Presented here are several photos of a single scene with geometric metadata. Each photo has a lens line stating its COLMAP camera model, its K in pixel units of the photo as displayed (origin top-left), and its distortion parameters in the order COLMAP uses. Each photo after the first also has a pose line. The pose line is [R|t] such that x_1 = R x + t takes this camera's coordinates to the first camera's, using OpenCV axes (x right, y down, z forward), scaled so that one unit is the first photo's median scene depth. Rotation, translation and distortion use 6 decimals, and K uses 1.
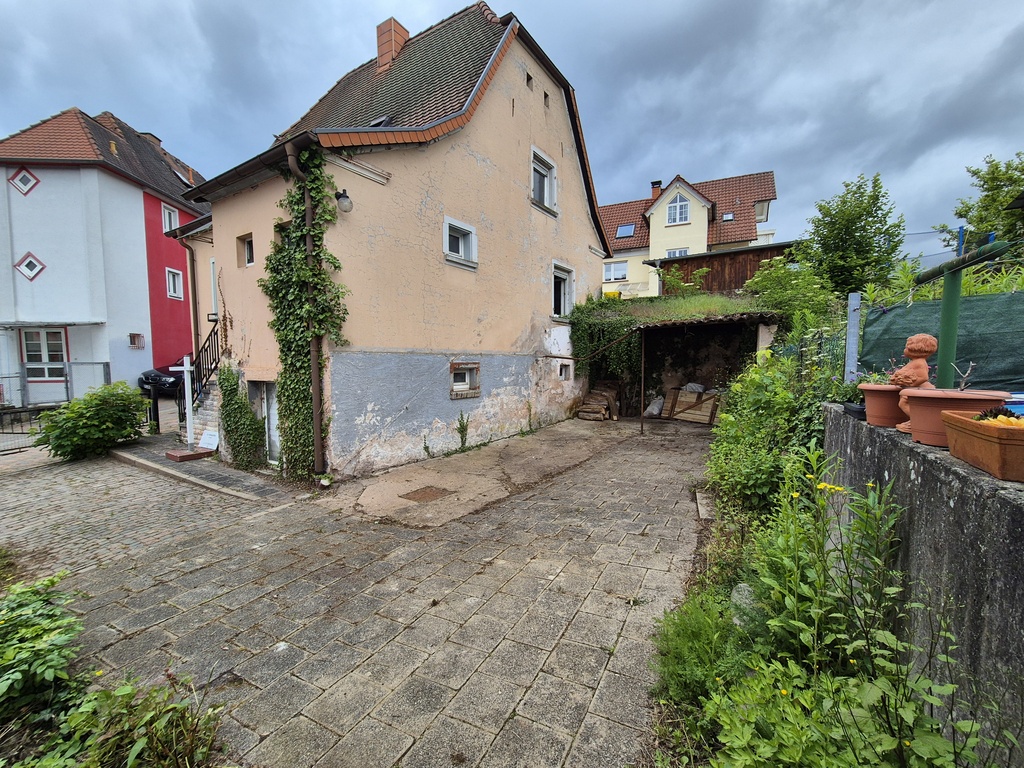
lens RADIAL K [[413.0, 0, 511.8], [0, 413.0, 388.8], [0, 0, 1]] dist [0.000818, 0.001268]
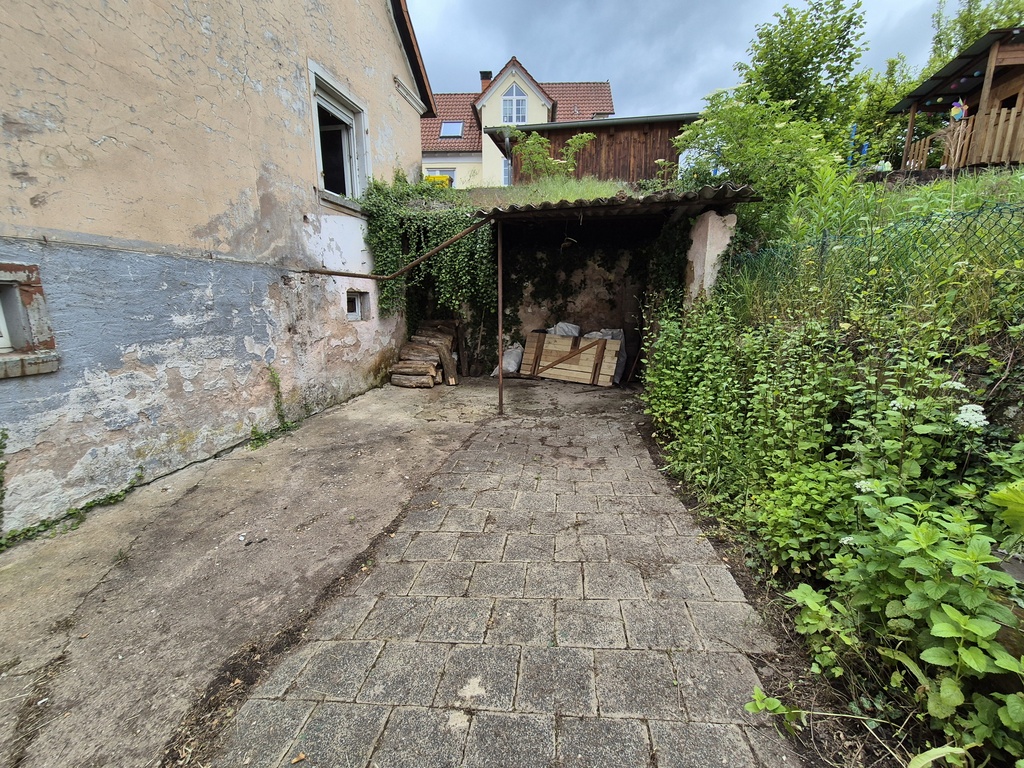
lens RADIAL K [[413.0, 0, 516.4], [0, 413.0, 385.9], [0, 0, 1]] dist [0.000818, 0.001268]
pose [[0.915863, -0.073209, 0.394760, 0.097580], [0.018587, 0.989912, 0.140457, -0.007801], [-0.401060, -0.121302, 0.907985, 0.416242]]
